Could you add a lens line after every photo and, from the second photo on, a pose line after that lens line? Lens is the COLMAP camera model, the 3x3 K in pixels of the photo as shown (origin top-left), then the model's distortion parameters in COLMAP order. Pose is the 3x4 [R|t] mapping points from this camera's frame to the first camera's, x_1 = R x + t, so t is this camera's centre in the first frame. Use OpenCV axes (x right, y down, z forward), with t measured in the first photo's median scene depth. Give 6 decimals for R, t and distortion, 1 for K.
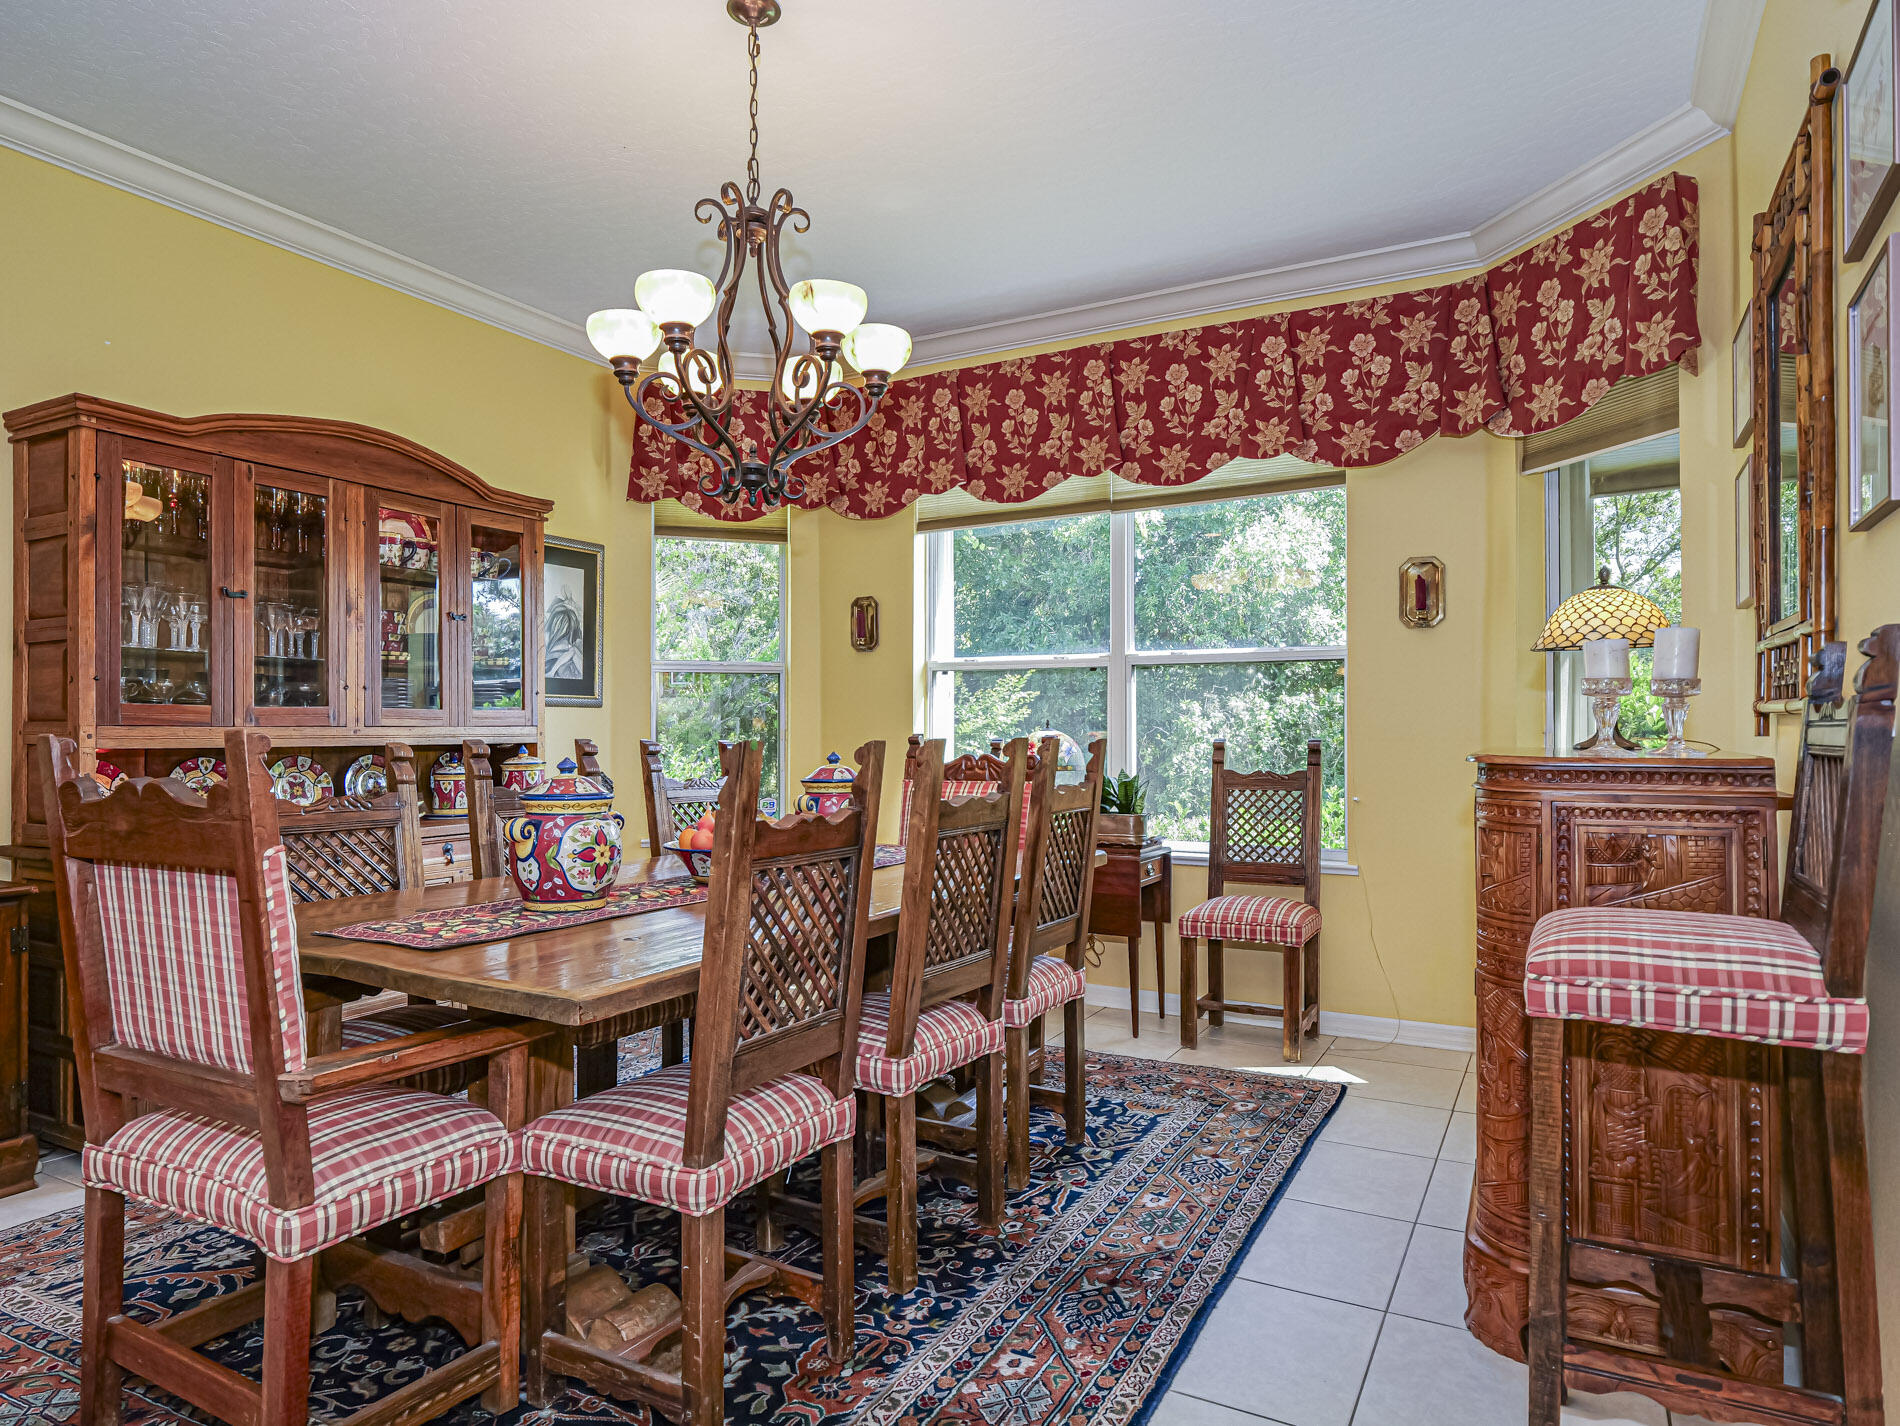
lens RADIAL K [[1149.7, 0, 947.8], [0, 1149.7, 707.5], [0, 0, 1]] dist [0.002849, -0.002659]
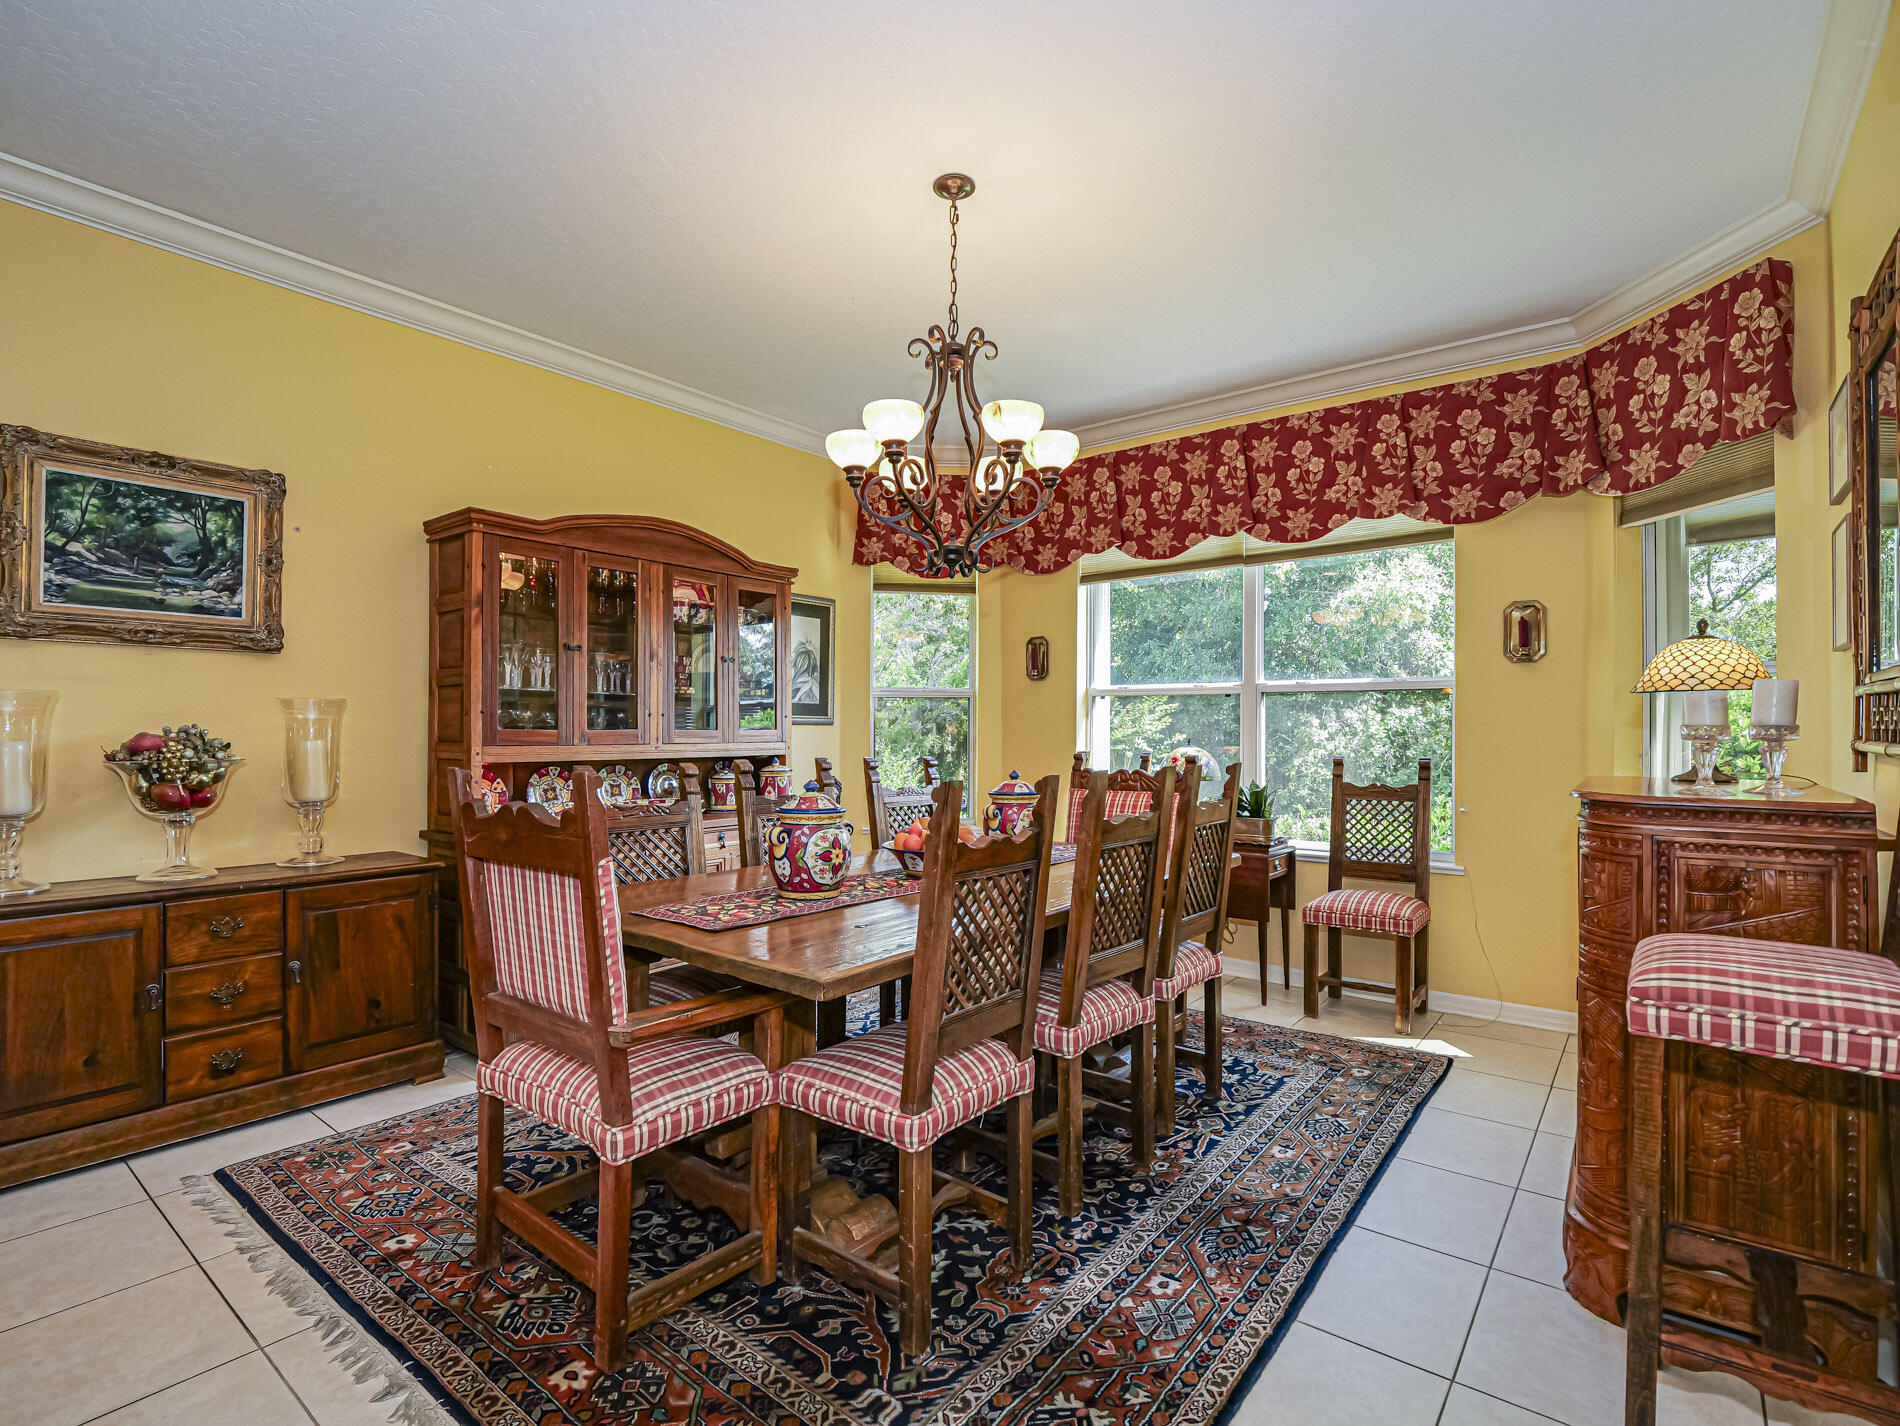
lens RADIAL K [[924.5, 0, 950.0], [0, 924.5, 713.0], [0, 0, 1]] dist [-0.011467, -0.000431]
pose [[0.986652, 0.002538, -0.162823, -0.006663], [-0.002519, 0.999997, 0.000321, -0.028942], [0.162823, 0.000093, 0.986655, -0.000549]]
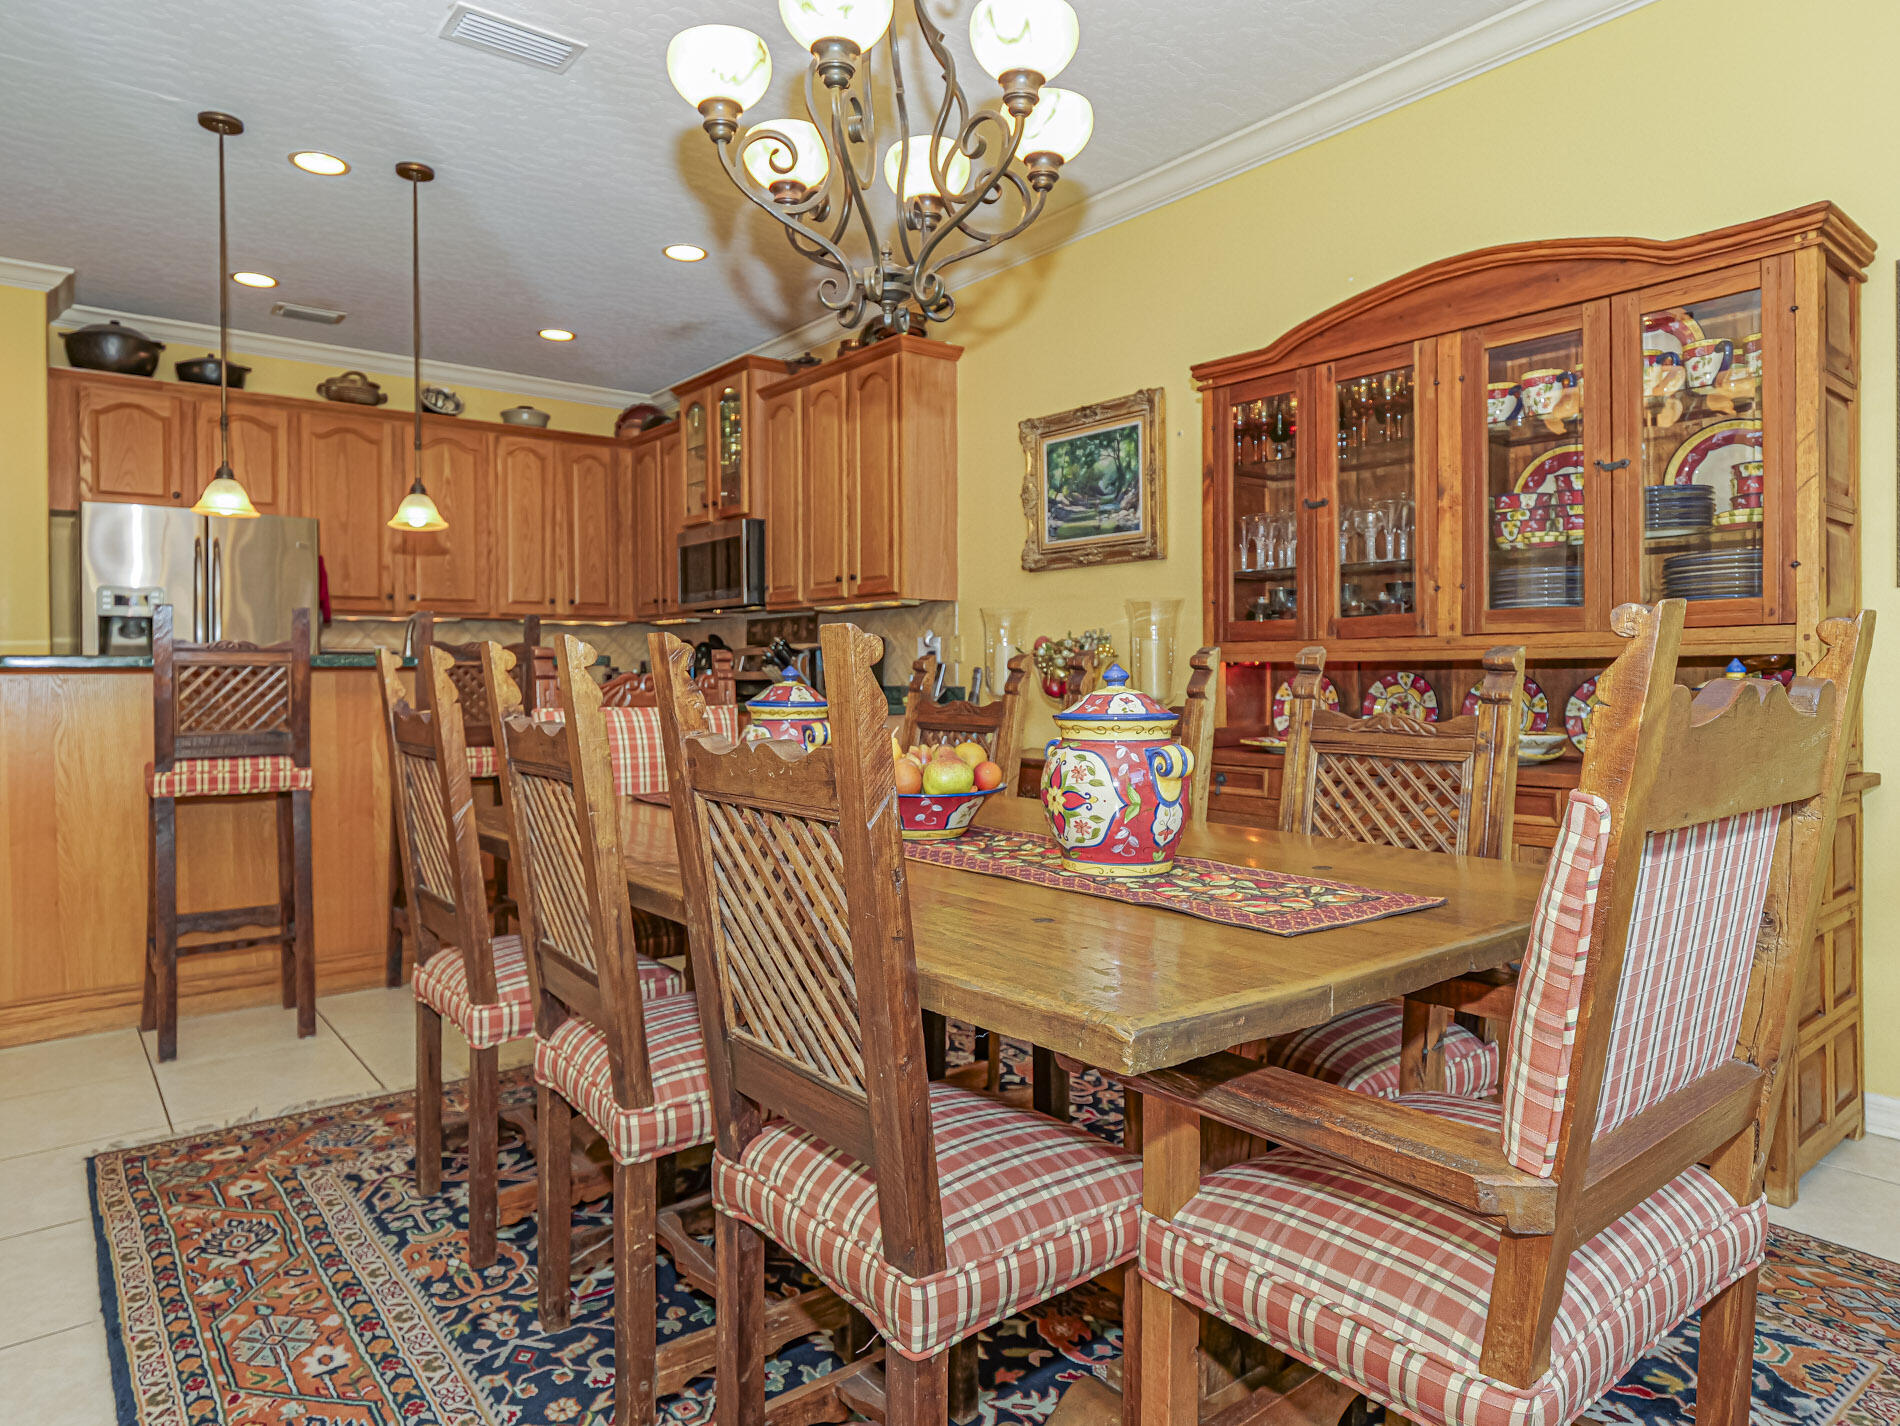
lens RADIAL K [[1149.7, 0, 947.8], [0, 1149.7, 707.5], [0, 0, 1]] dist [0.002849, -0.002659]
pose [[-0.381814, 0.038770, -0.923426, 0.523225], [0.028736, 0.999135, 0.030067, 0.045532], [0.923792, -0.015055, -0.382598, 1.394171]]
